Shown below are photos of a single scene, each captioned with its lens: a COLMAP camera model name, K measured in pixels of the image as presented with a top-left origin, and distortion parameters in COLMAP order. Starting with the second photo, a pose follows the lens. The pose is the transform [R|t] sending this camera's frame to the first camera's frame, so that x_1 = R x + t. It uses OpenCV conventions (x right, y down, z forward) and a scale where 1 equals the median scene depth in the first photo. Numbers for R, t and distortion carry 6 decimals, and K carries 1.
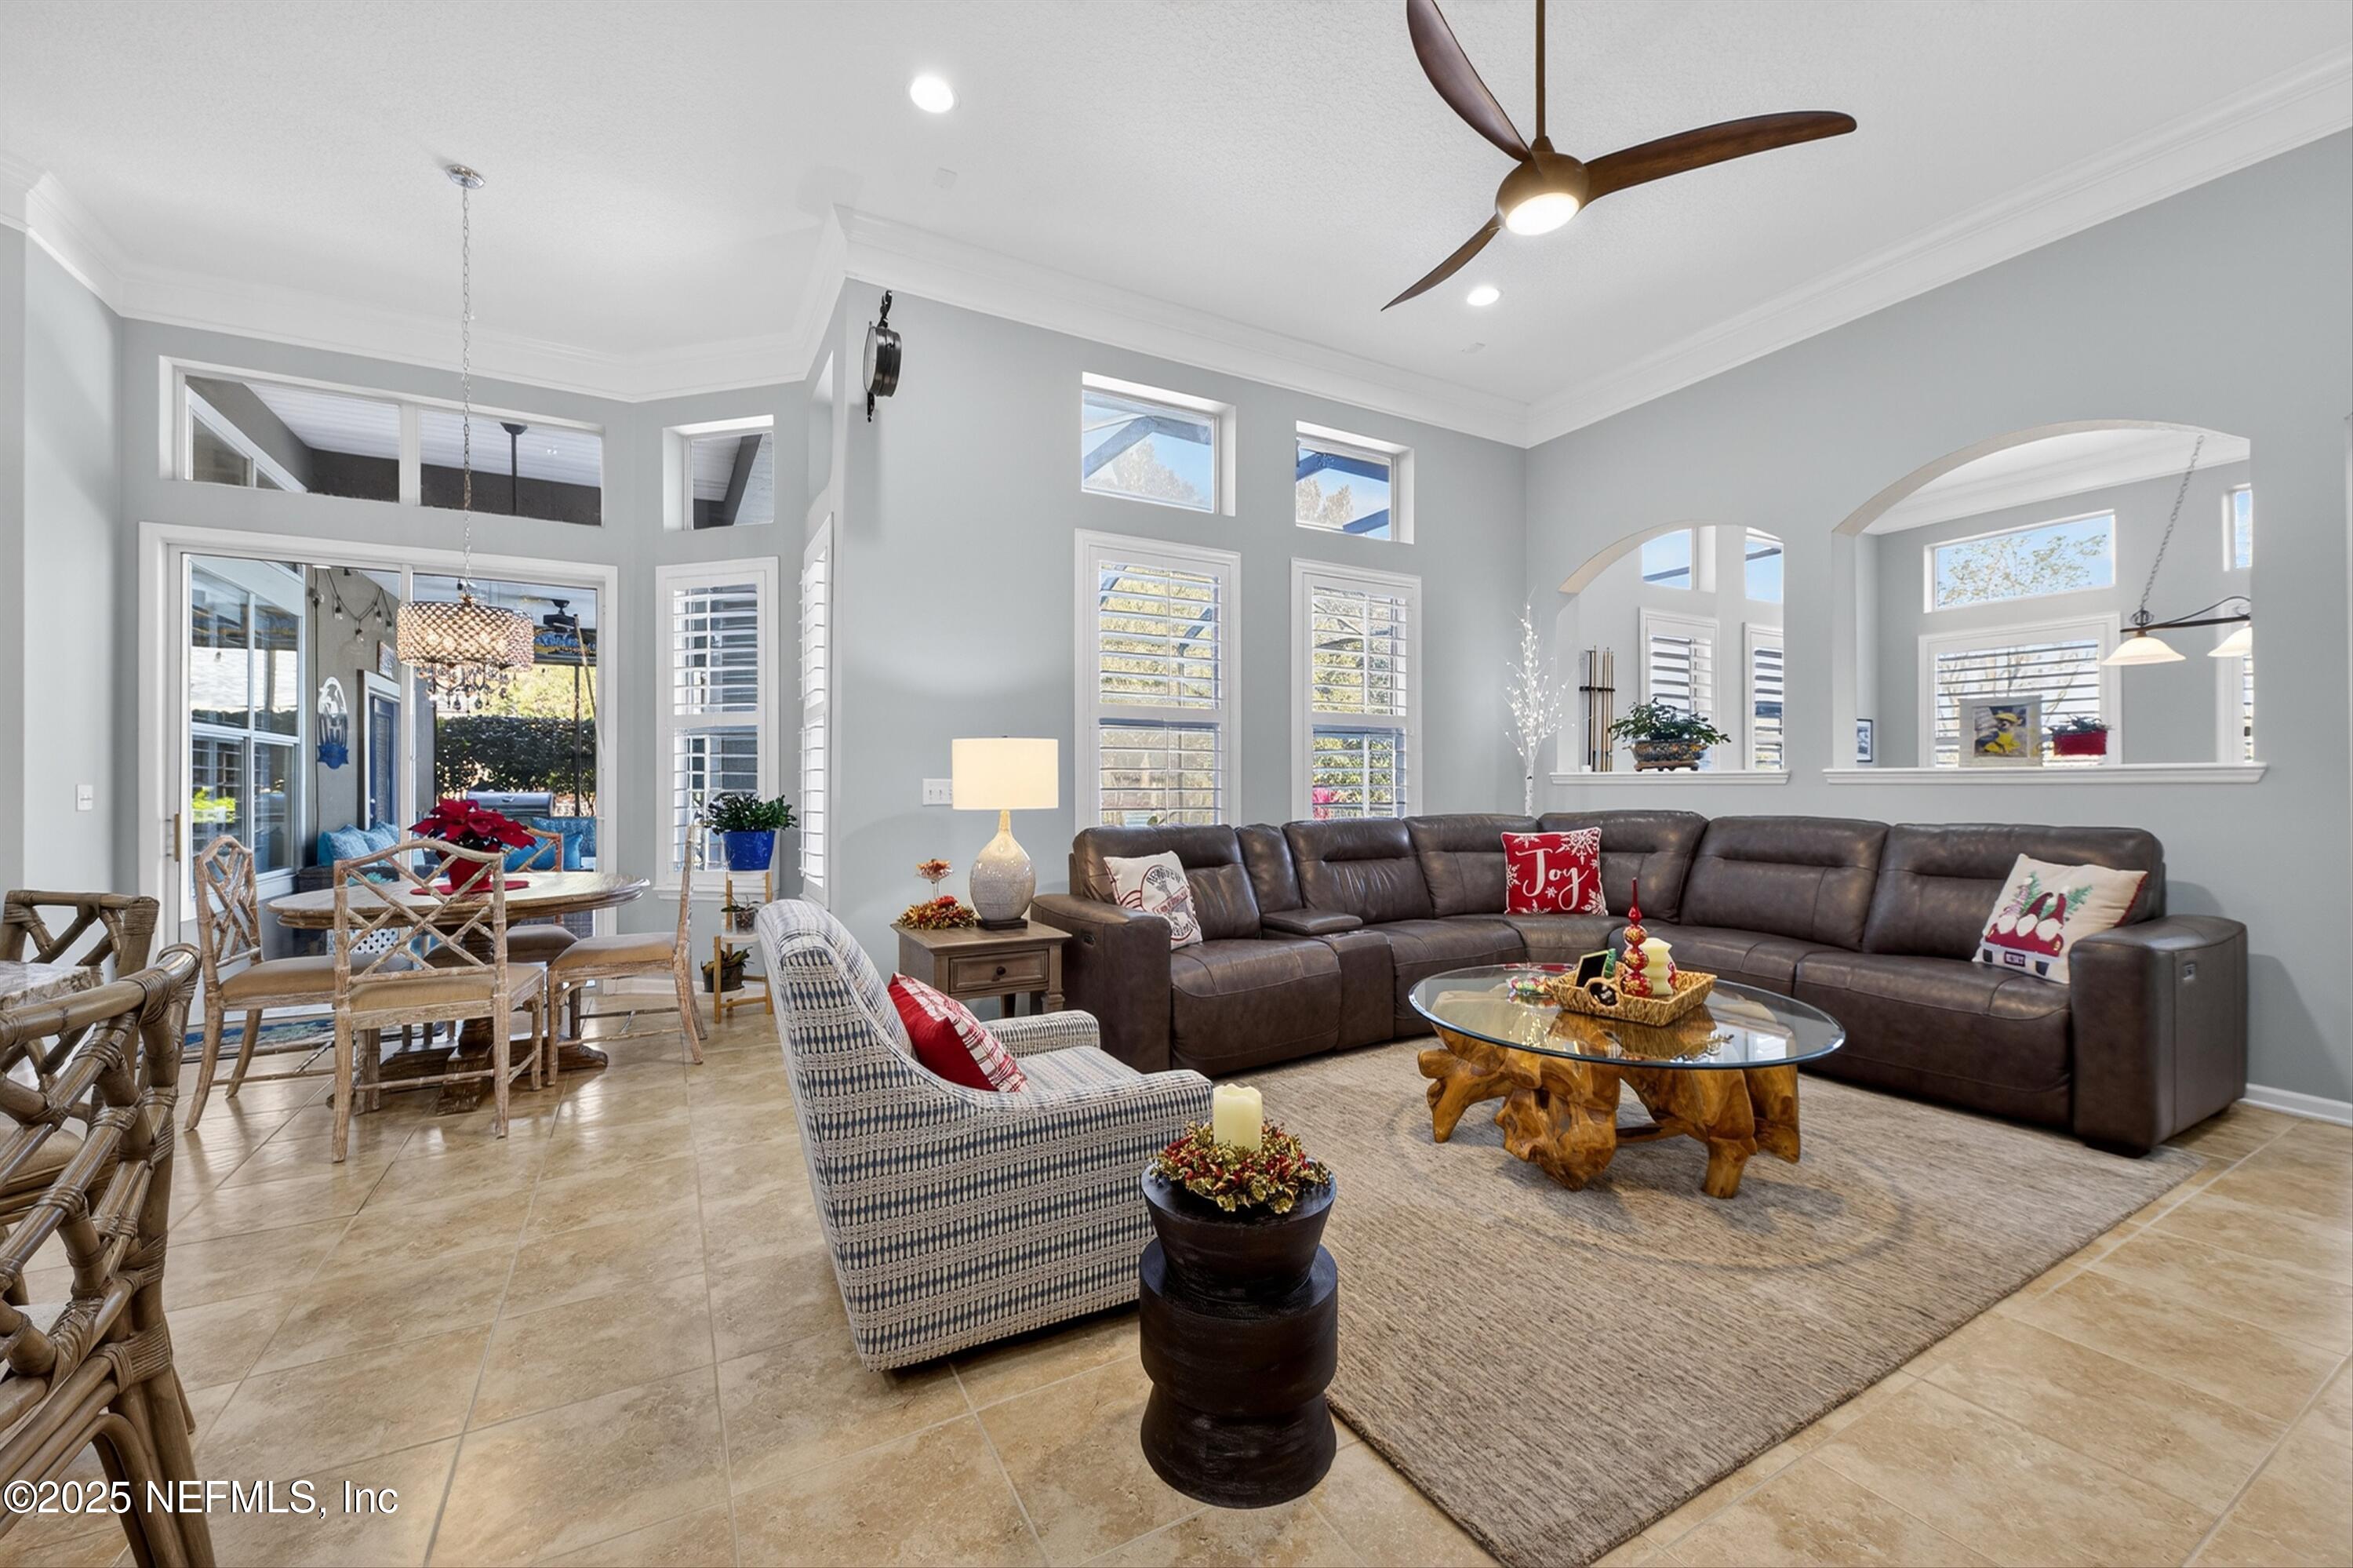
lens RADIAL K [[922.7, 0, 1176.2], [0, 922.7, 776.7], [0, 0, 1]] dist [0.002974, -0.003380]
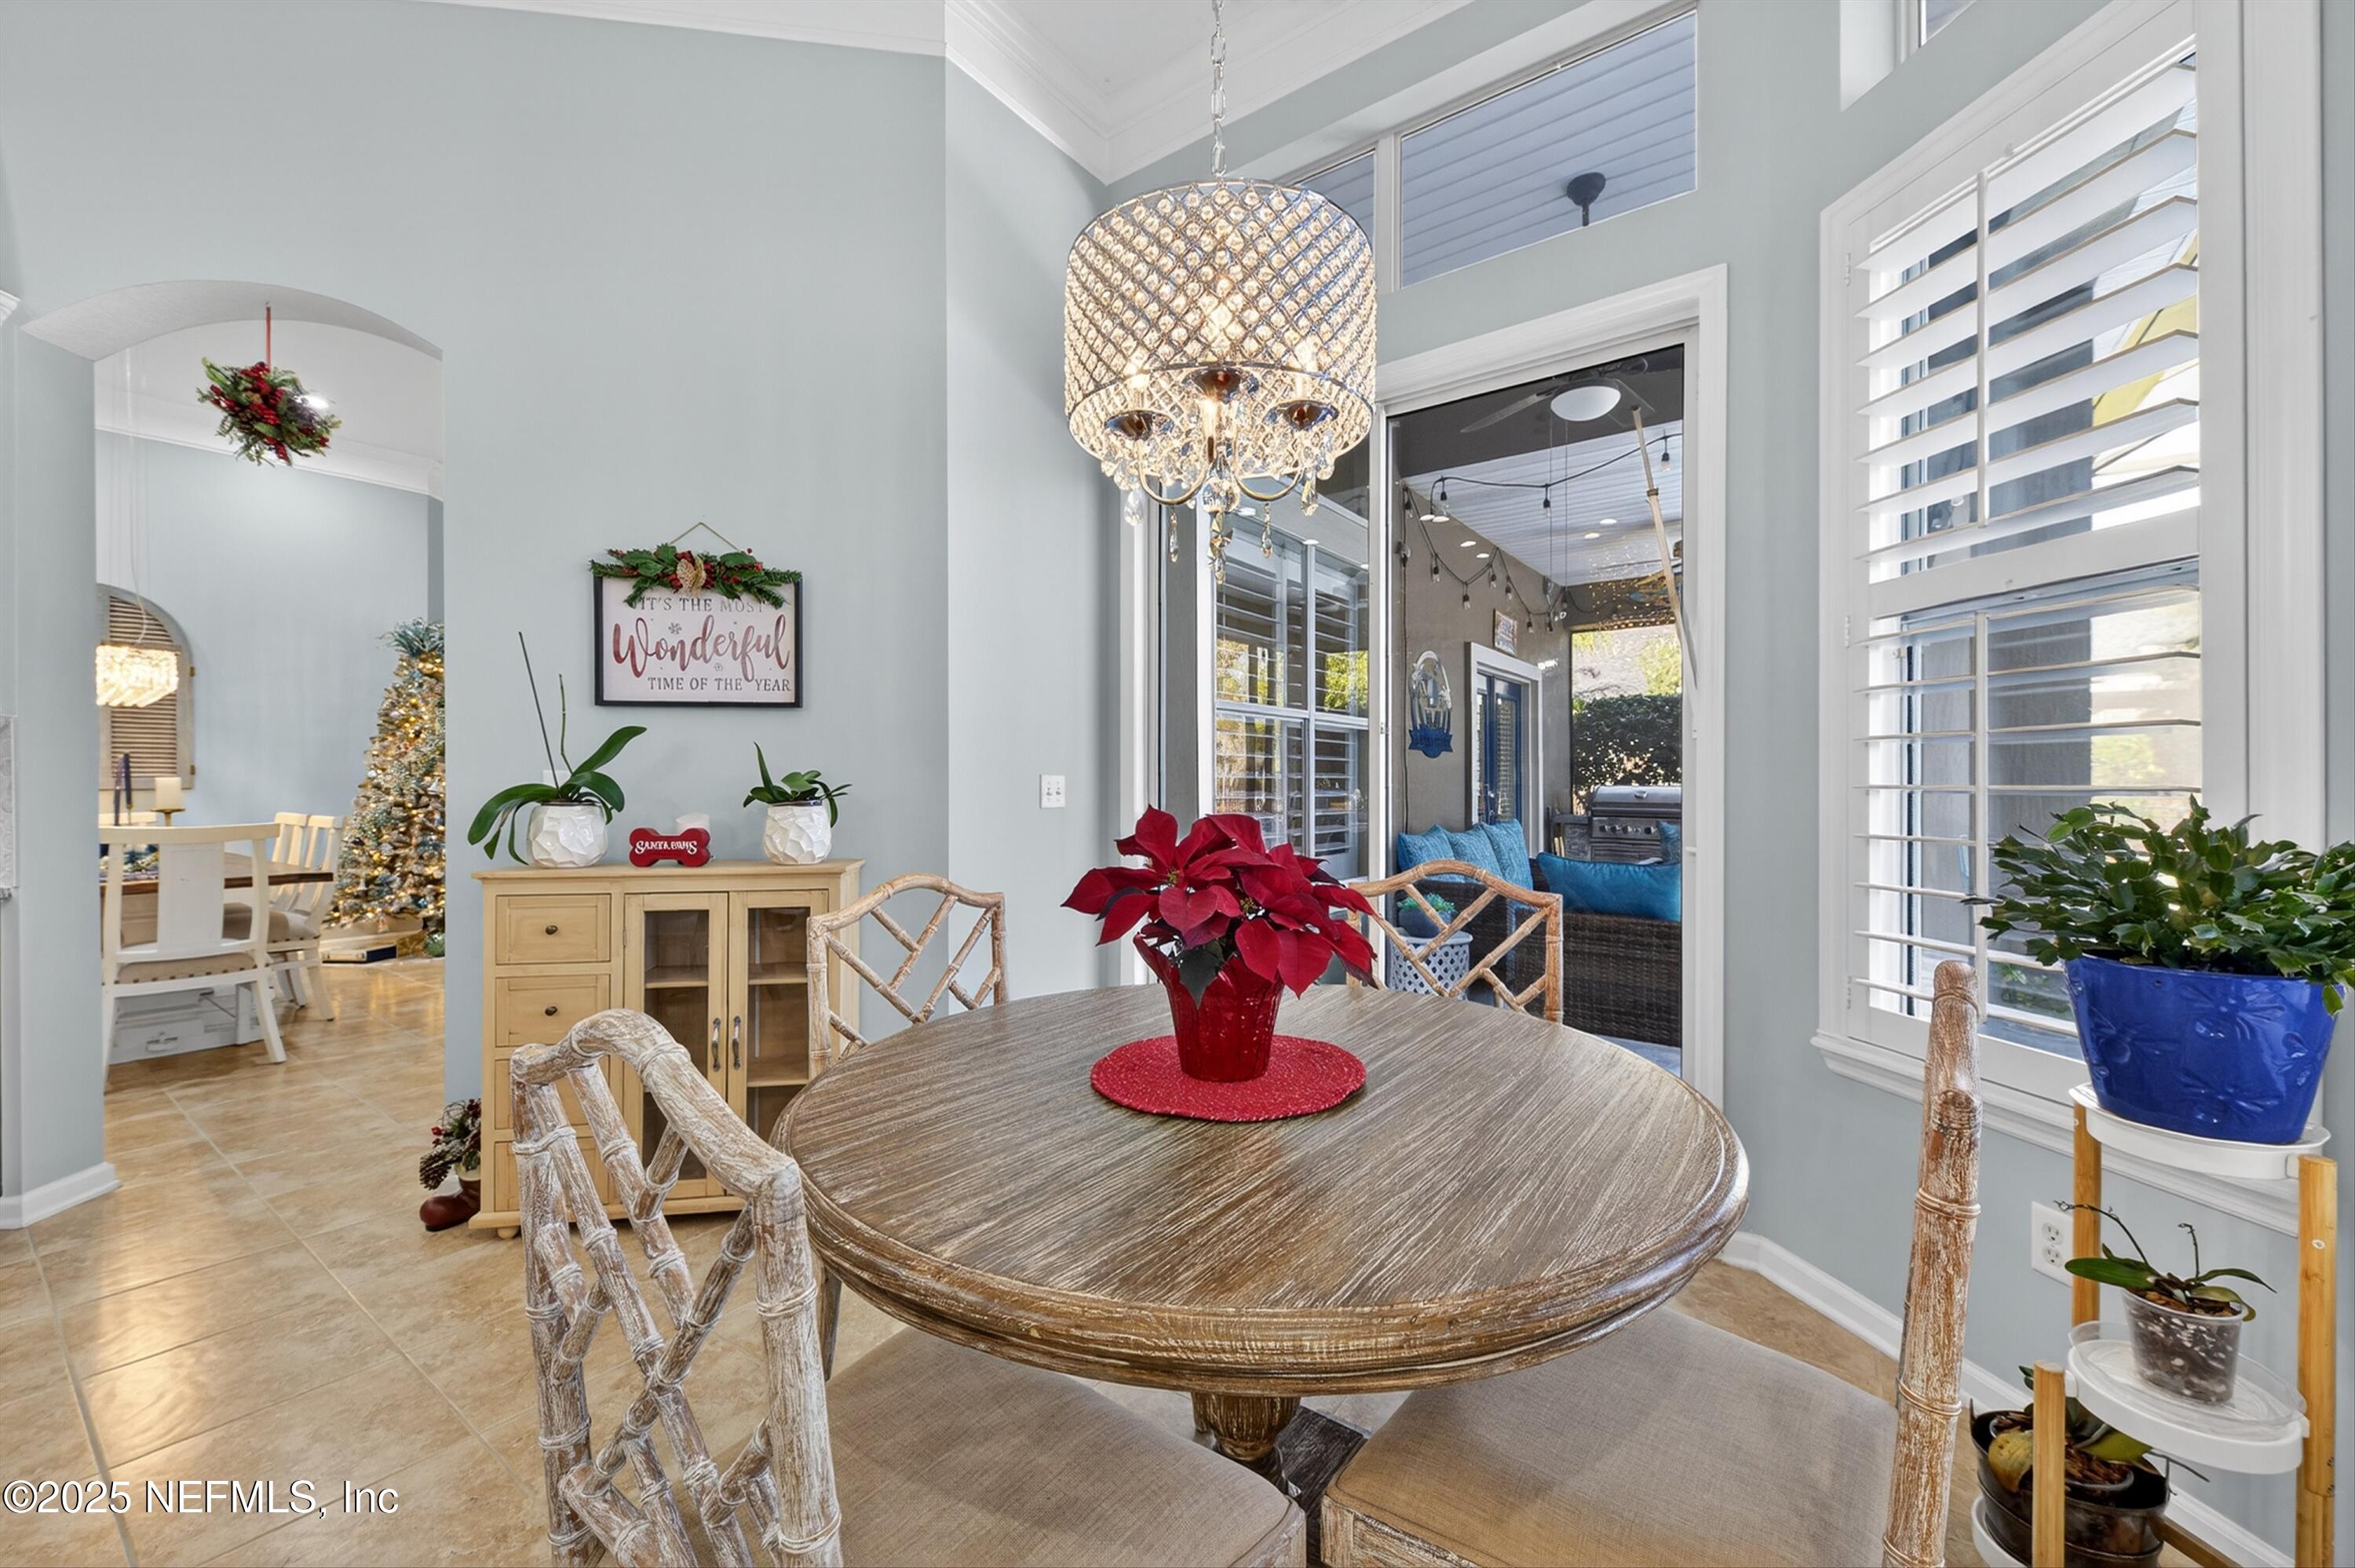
lens RADIAL K [[923.4, 0, 1185.1], [0, 923.4, 771.6], [0, 0, 1]] dist [0.002974, -0.003380]
pose [[0.422959, 0.001210, -0.906148, -0.238642], [0.001247, 0.999997, 0.001917, 0.002233], [0.906148, -0.001941, 0.422957, 0.435795]]
